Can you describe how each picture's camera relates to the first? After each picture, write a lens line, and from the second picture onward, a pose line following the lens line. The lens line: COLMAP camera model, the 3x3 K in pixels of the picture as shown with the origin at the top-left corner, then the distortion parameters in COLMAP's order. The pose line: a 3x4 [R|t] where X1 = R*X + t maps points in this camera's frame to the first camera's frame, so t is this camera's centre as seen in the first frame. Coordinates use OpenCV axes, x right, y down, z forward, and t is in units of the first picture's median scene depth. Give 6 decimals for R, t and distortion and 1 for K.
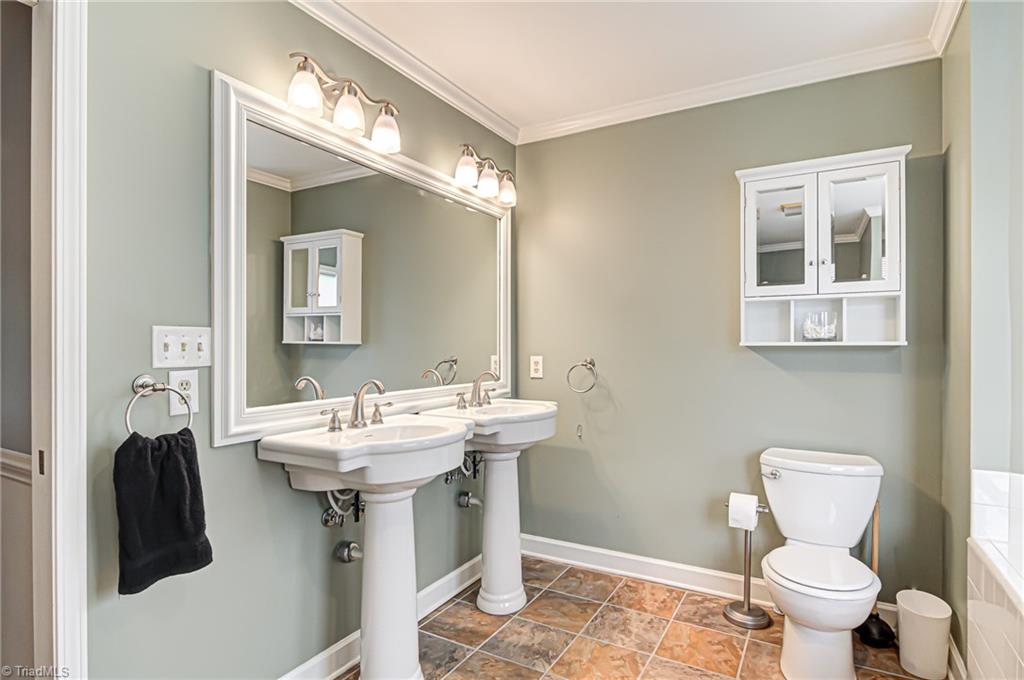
lens RADIAL K [[553.2, 0, 515.4], [0, 553.2, 349.5], [0, 0, 1]] dist [0.003382, -0.009051]
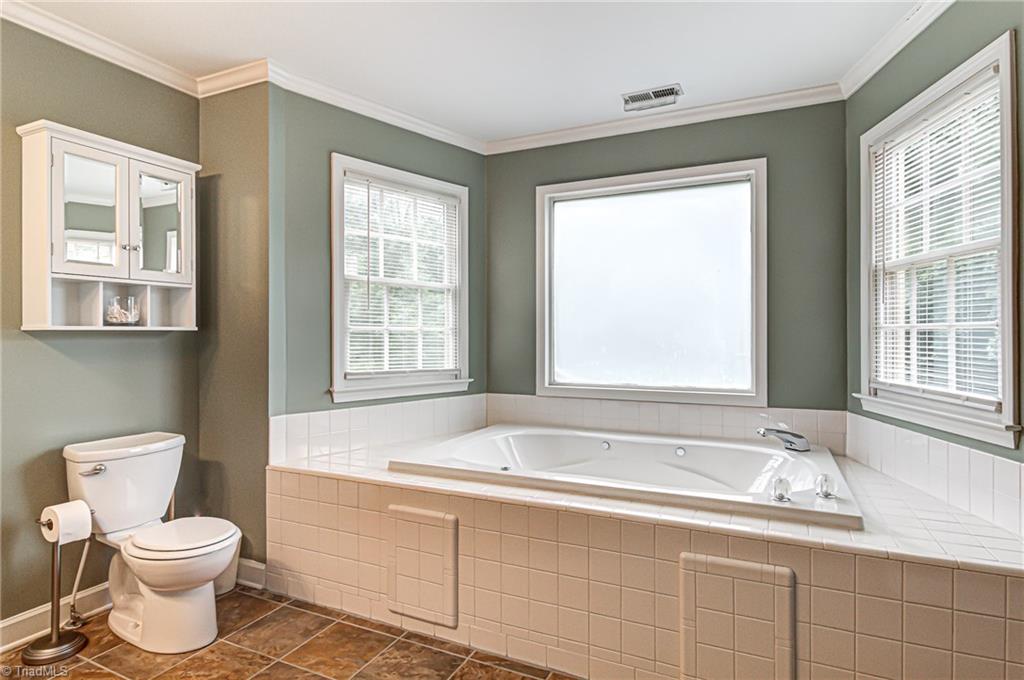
lens RADIAL K [[553.2, 0, 512.4], [0, 553.2, 334.3], [0, 0, 1]] dist [0.003382, -0.009051]
pose [[-0.089235, -0.002927, 0.996006, -0.510140], [0.004761, 0.999983, 0.003365, 0.000456], [-0.995999, 0.005042, -0.089219, 0.391876]]
